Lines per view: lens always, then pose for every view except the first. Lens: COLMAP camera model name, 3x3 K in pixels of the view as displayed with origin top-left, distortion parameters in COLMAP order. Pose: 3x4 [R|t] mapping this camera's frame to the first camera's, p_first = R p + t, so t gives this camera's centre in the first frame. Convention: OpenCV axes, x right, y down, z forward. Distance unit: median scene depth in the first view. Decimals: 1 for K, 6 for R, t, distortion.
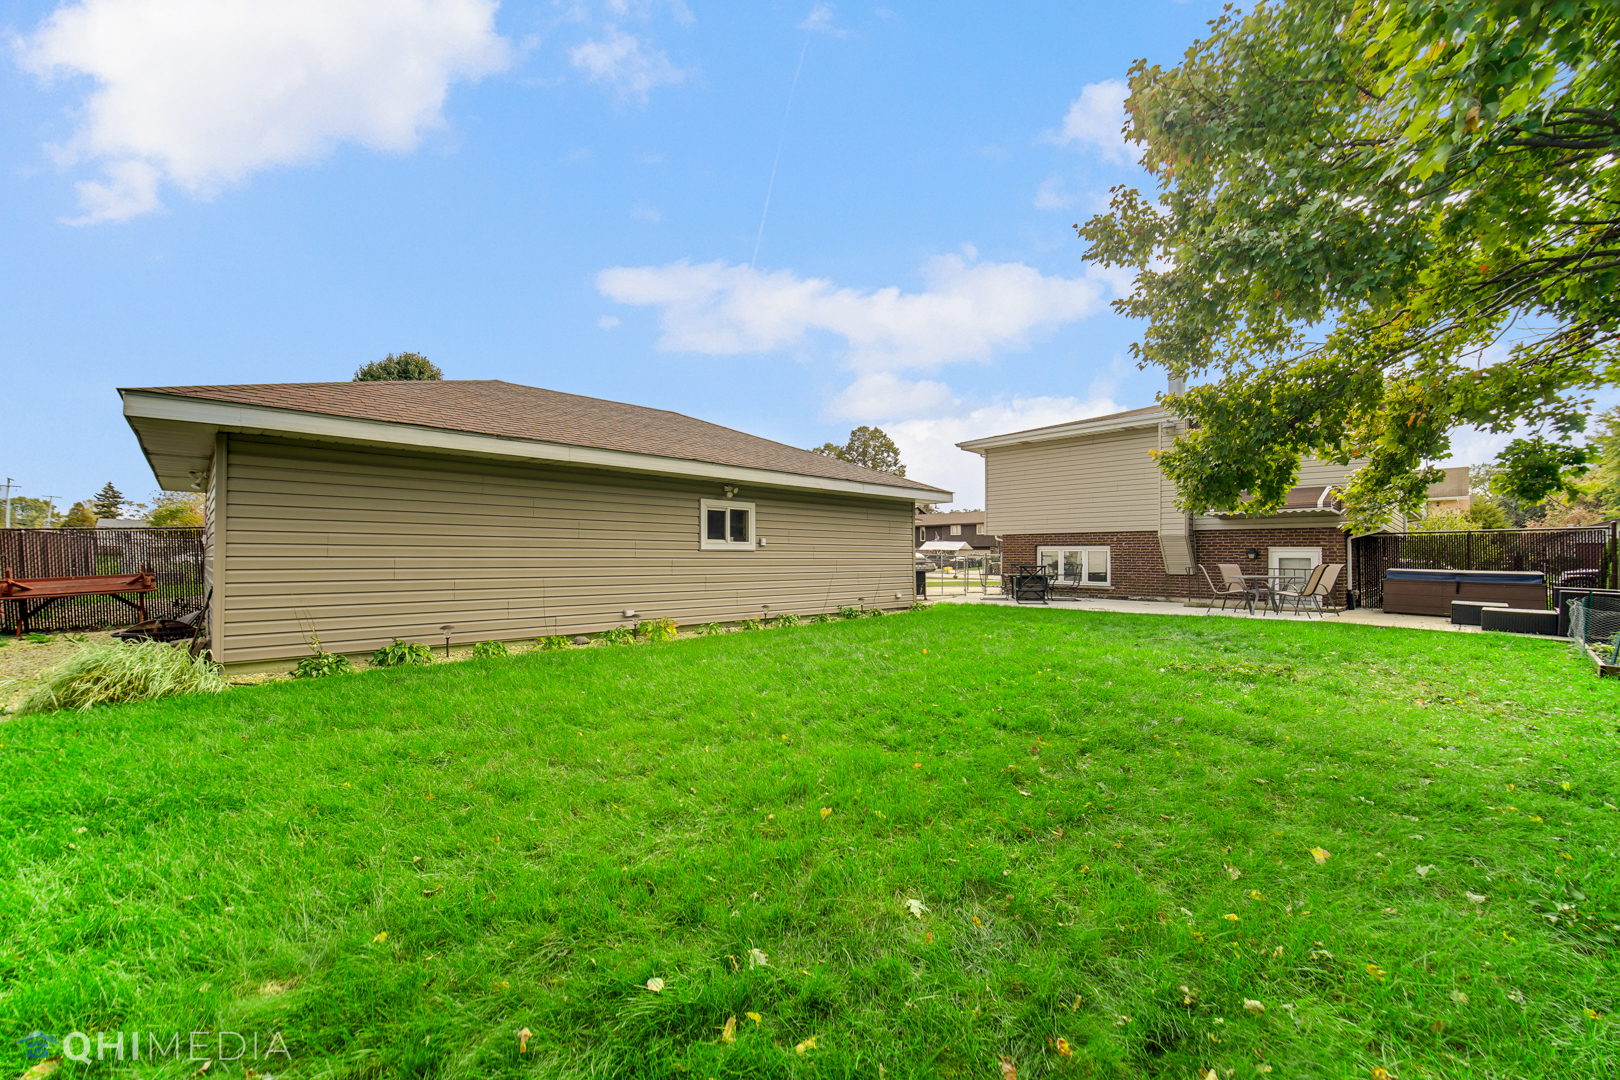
lens RADIAL K [[647.3, 0, 808.5], [0, 647.3, 552.5], [0, 0, 1]] dist [0.004056, 0.000383]
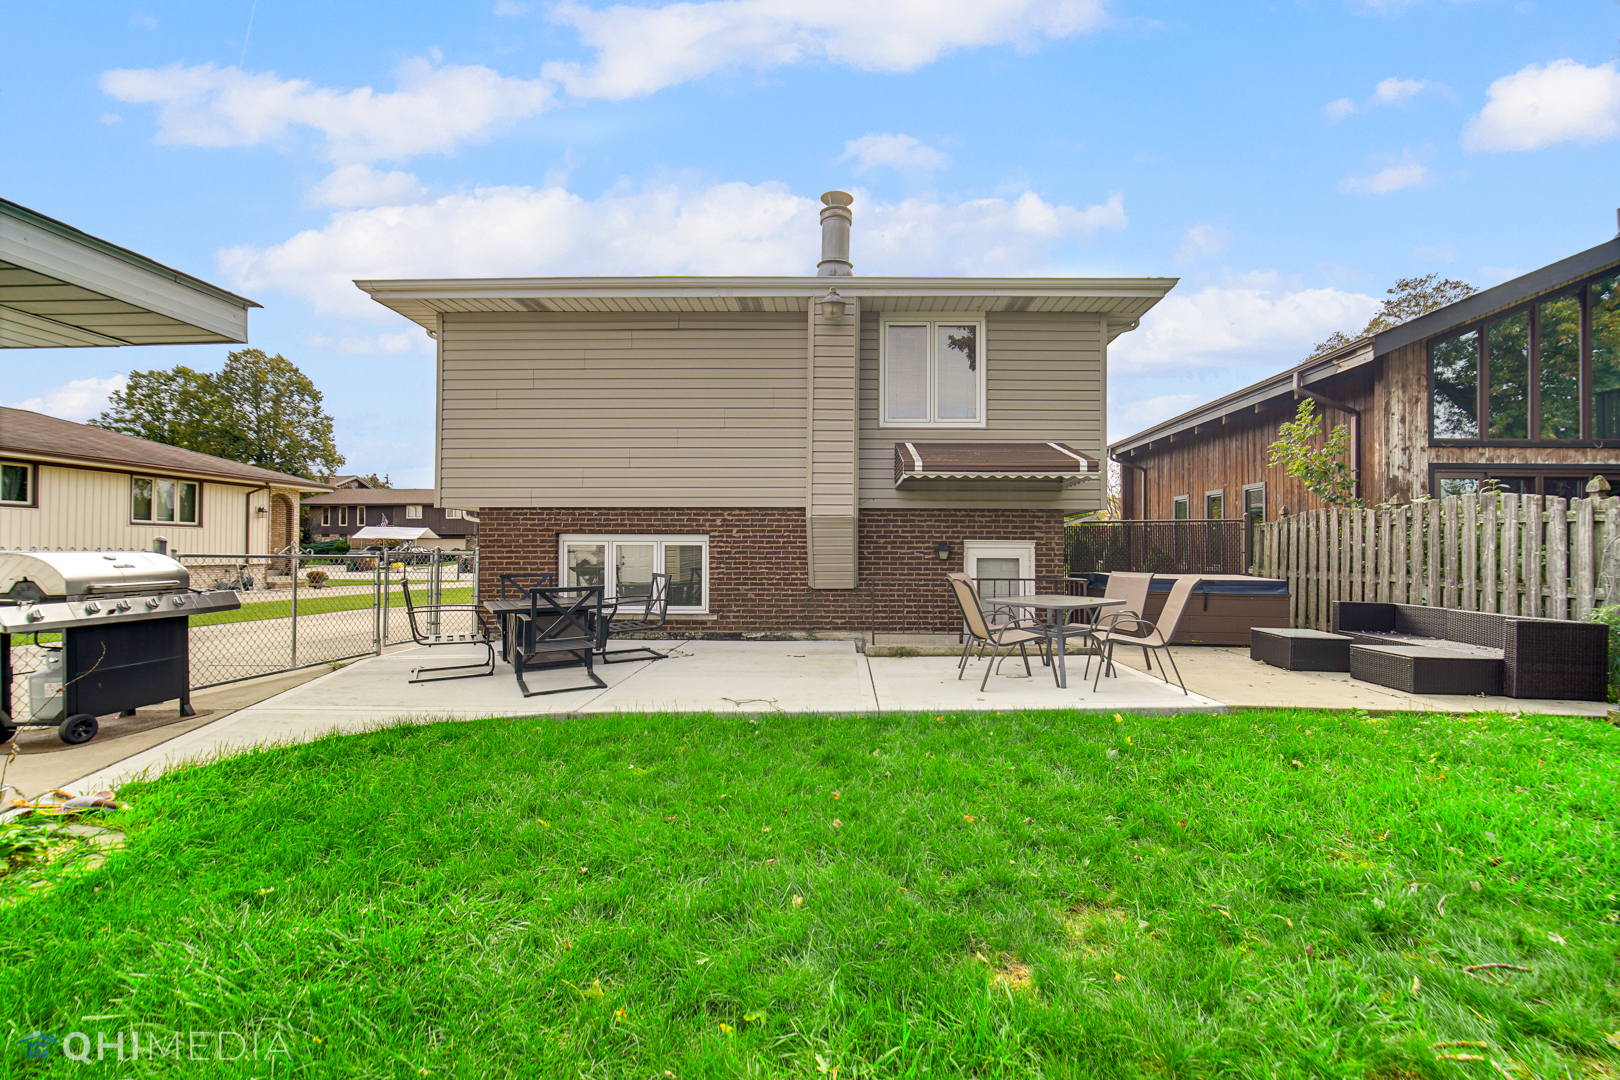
lens RADIAL K [[647.3, 0, 812.2], [0, 647.3, 546.7], [0, 0, 1]] dist [0.004056, 0.000383]
pose [[0.724025, -0.000488, 0.689773, 0.054571], [-0.004248, 0.999978, 0.005167, -0.001309], [-0.689760, -0.006671, 0.724007, 0.179649]]
